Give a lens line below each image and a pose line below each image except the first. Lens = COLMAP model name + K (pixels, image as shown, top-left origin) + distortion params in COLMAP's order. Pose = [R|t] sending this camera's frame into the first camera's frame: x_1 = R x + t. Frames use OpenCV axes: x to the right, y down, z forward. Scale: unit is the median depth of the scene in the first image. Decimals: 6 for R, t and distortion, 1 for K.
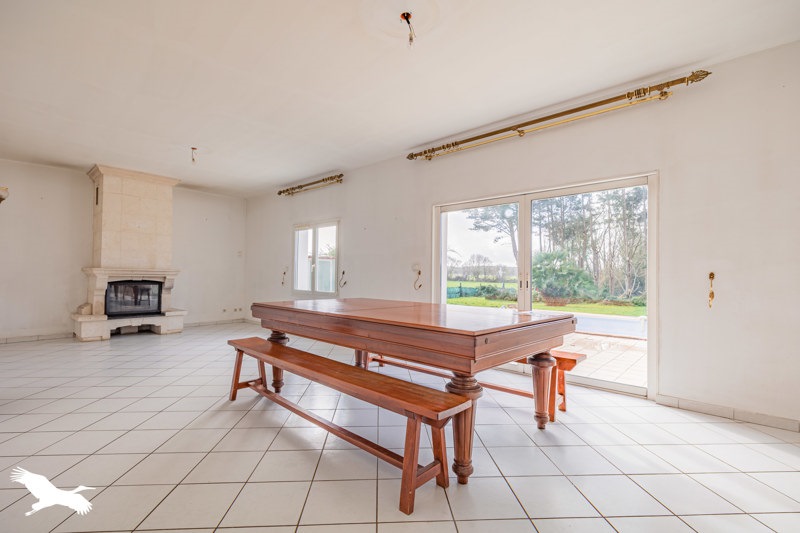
lens RADIAL K [[364.1, 0, 426.9], [0, 364.1, 273.8], [0, 0, 1]] dist [0.000965, 0.000182]
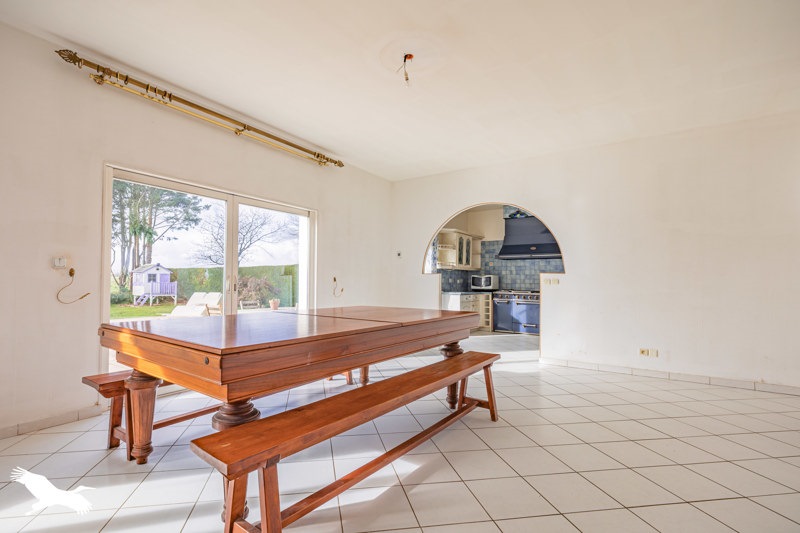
lens RADIAL K [[360.4, 0, 400.0], [0, 360.4, 266.5], [0, 0, 1]] dist [0.000928, 0.000086]
pose [[-0.096876, 0.026045, 0.994956, -0.916492], [-0.036461, 0.998894, -0.029698, -0.020828], [-0.994628, -0.039154, -0.095819, 0.825834]]
